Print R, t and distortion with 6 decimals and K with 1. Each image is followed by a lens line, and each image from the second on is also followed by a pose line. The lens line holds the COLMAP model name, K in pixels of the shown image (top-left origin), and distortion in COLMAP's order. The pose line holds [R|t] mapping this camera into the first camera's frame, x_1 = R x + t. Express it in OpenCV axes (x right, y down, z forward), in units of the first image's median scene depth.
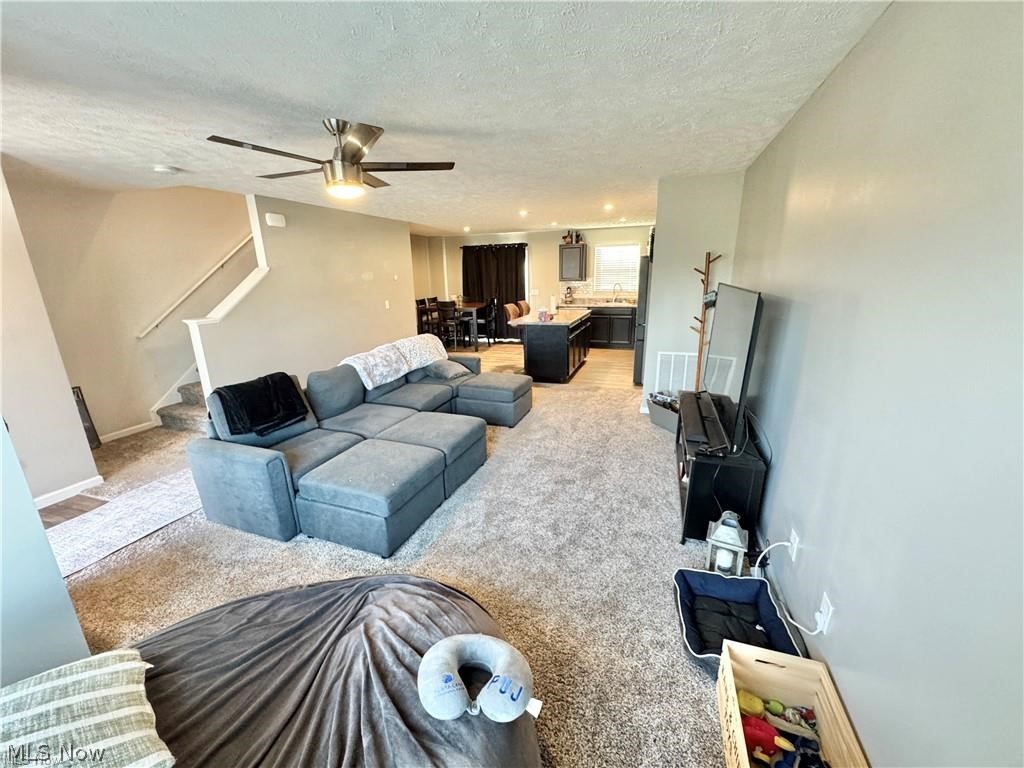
lens RADIAL K [[409.4, 0, 512.0], [0, 409.4, 384.0], [0, 0, 1]] dist [-0.003808, -0.000182]
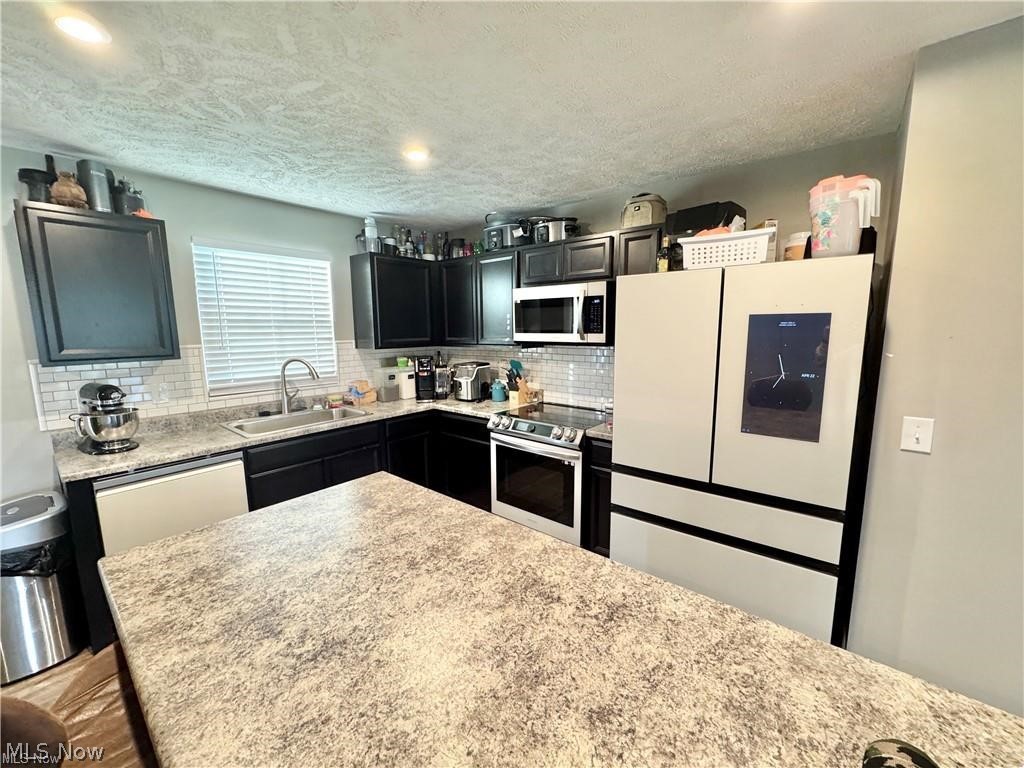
lens RADIAL K [[409.4, 0, 512.0], [0, 409.4, 384.0], [0, 0, 1]] dist [-0.003808, -0.000182]
pose [[0.344120, -0.111570, 0.932273, -0.004346], [0.251100, 0.967685, 0.023123, -0.181059], [-0.904727, 0.226136, 0.361015, 0.687284]]
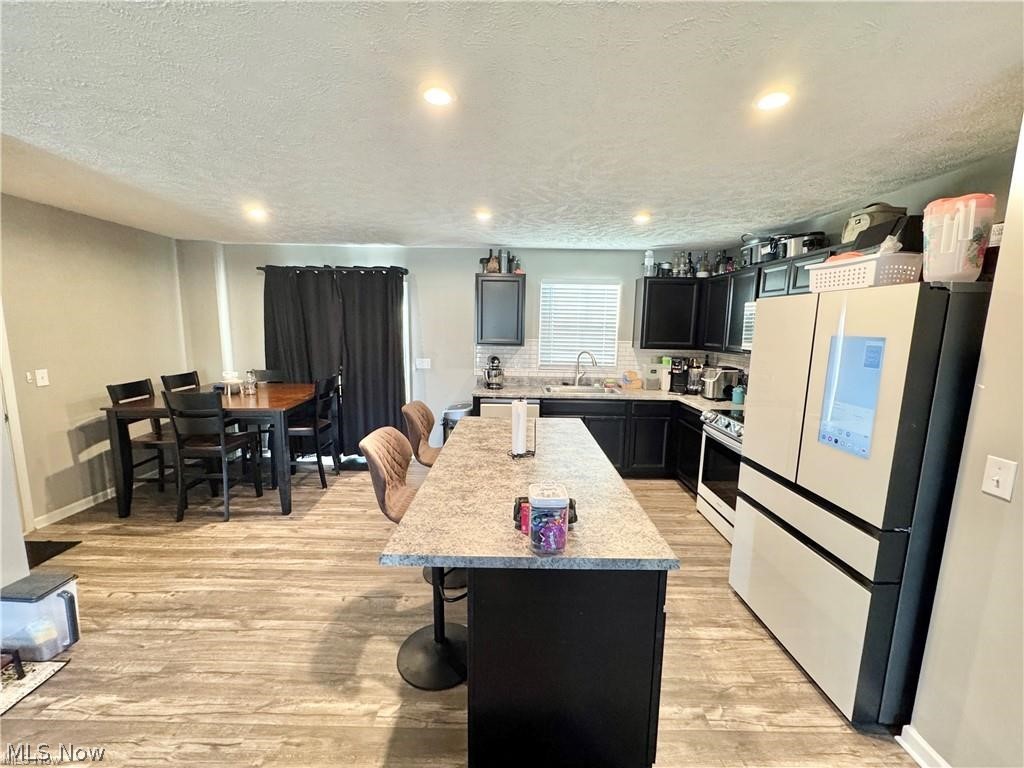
lens RADIAL K [[409.4, 0, 512.0], [0, 409.4, 384.0], [0, 0, 1]] dist [-0.003808, -0.000182]
pose [[0.941947, -0.009715, 0.335621, -0.011512], [0.052074, 0.991714, -0.117441, -0.141521], [-0.331699, 0.128100, 0.934648, 0.519035]]
